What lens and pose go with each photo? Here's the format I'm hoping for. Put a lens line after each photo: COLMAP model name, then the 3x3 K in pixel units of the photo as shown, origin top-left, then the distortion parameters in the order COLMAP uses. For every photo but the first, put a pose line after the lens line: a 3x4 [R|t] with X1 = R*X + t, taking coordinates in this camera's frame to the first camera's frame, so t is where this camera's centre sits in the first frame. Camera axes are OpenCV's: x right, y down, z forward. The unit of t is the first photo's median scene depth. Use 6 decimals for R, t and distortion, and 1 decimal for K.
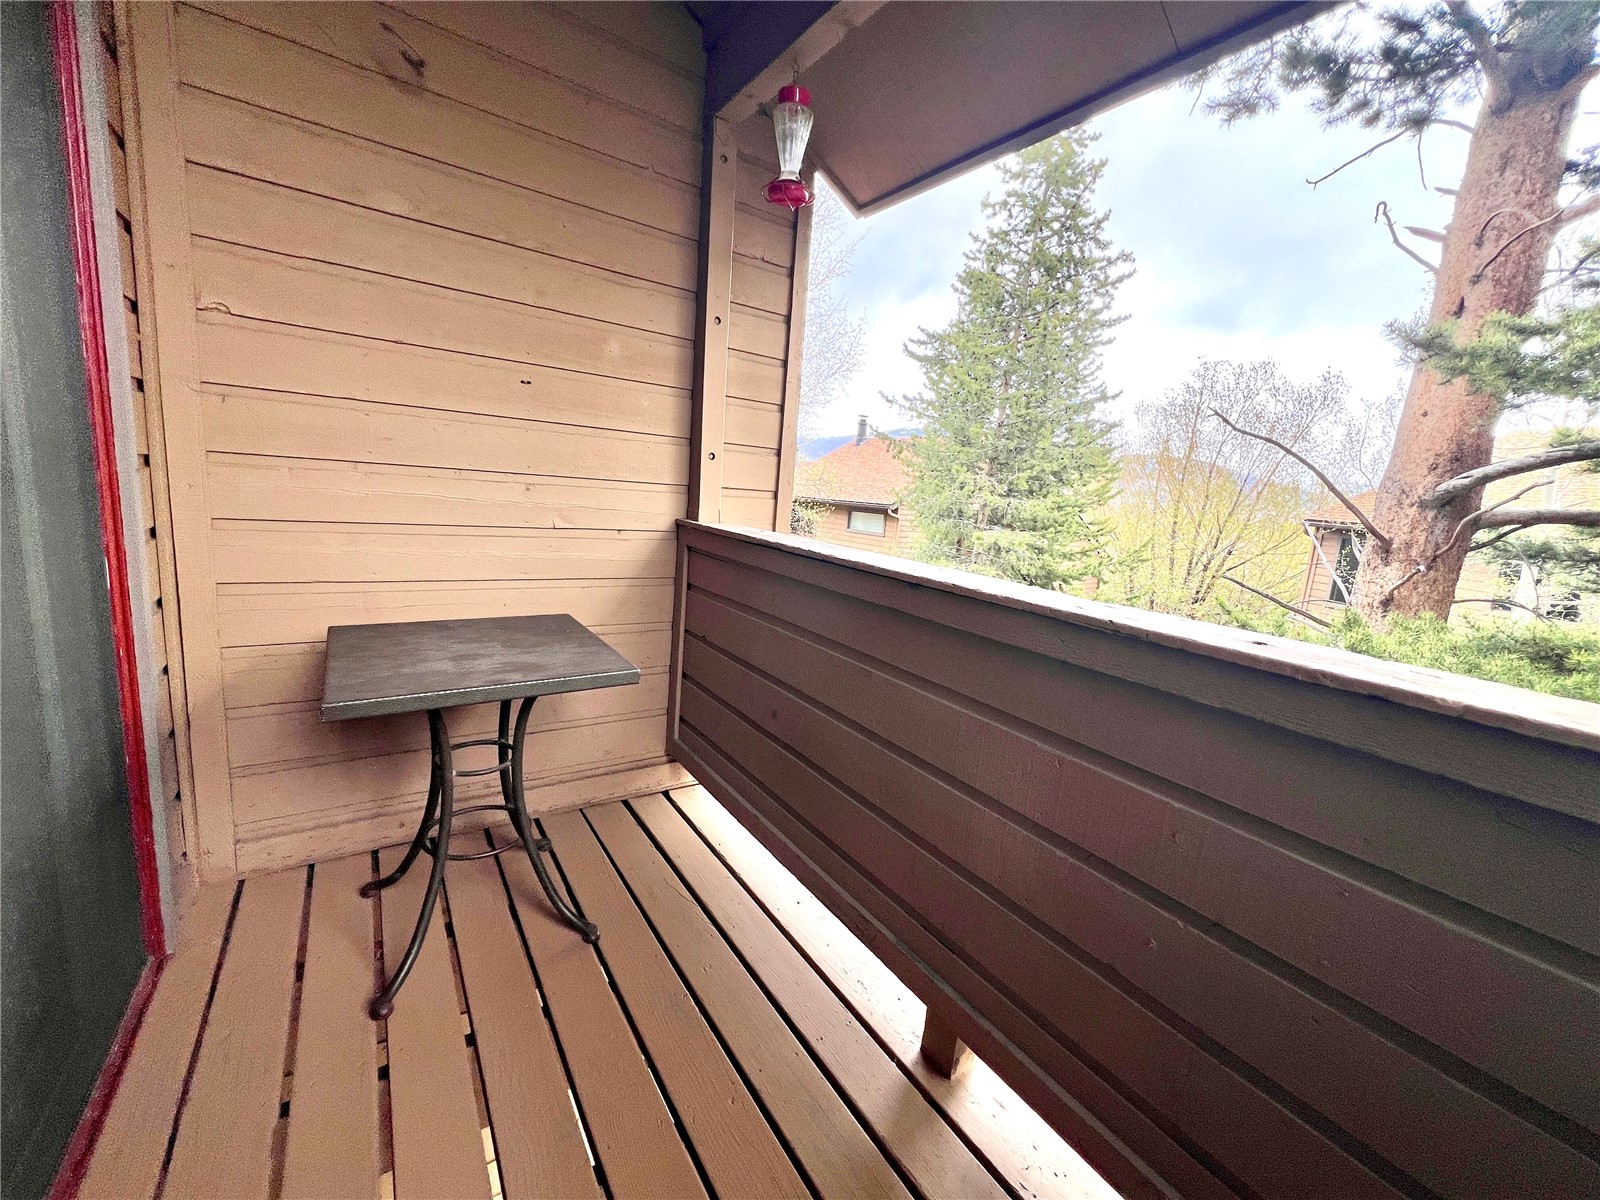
lens RADIAL K [[638.2, 0, 792.5], [0, 638.2, 592.4], [0, 0, 1]] dist [-0.003136, 0.000195]
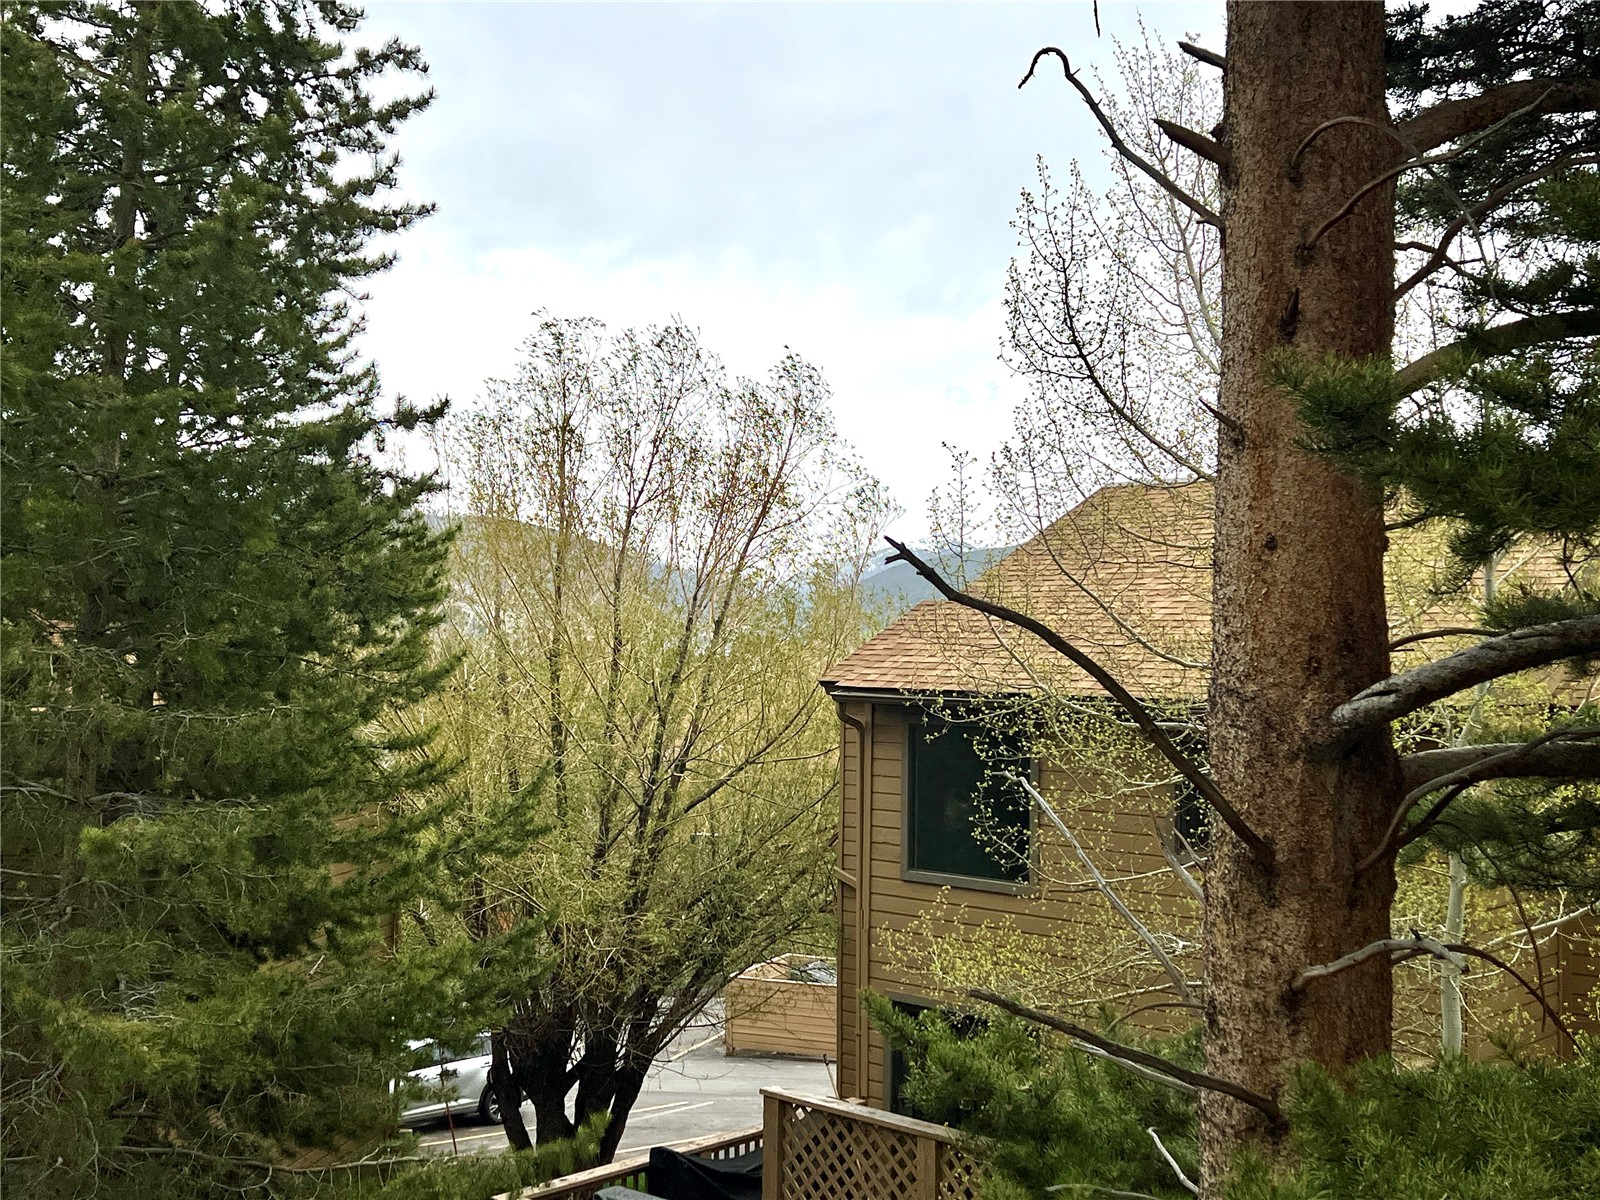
lens RADIAL K [[1774.8, 0, 795.7], [0, 1774.8, 598.3], [0, 0, 1]] dist [0.043529, 0.000000]
pose [[0.755138, -0.046867, 0.653888, -0.011804], [0.153473, 0.982361, -0.106827, -0.055620], [-0.637348, 0.181024, 0.749011, 0.105228]]
